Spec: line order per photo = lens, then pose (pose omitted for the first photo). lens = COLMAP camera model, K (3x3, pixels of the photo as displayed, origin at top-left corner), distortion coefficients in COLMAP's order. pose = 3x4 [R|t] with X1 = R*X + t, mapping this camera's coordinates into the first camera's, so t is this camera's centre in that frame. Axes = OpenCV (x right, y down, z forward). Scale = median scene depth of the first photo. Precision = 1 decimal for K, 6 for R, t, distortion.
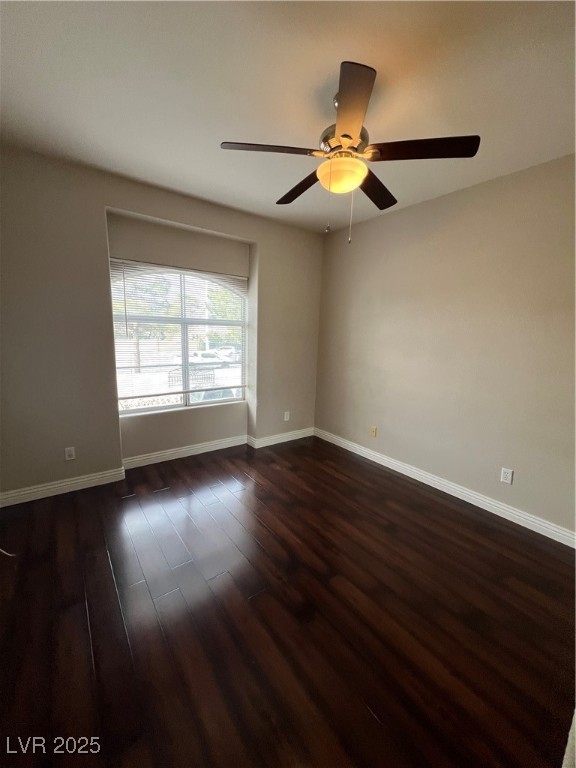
lens RADIAL K [[310.2, 0, 288.0], [0, 310.2, 384.0], [0, 0, 1]] dist [0.000943, 0.000046]
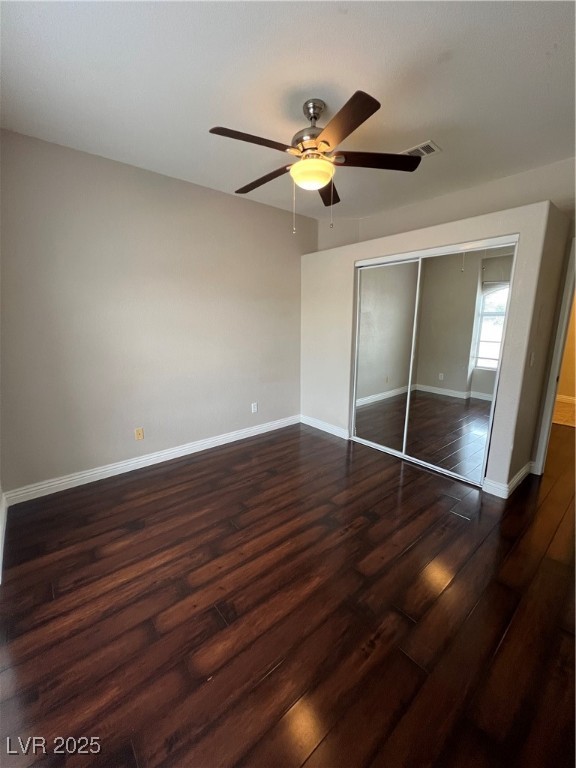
lens RADIAL K [[310.2, 0, 288.0], [0, 310.2, 384.0], [0, 0, 1]] dist [0.000943, 0.000046]
pose [[-0.068627, -0.229803, 0.970815, -0.742659], [0.173148, 0.955597, 0.238441, -0.145138], [-0.982502, 0.184458, -0.025790, 0.852691]]
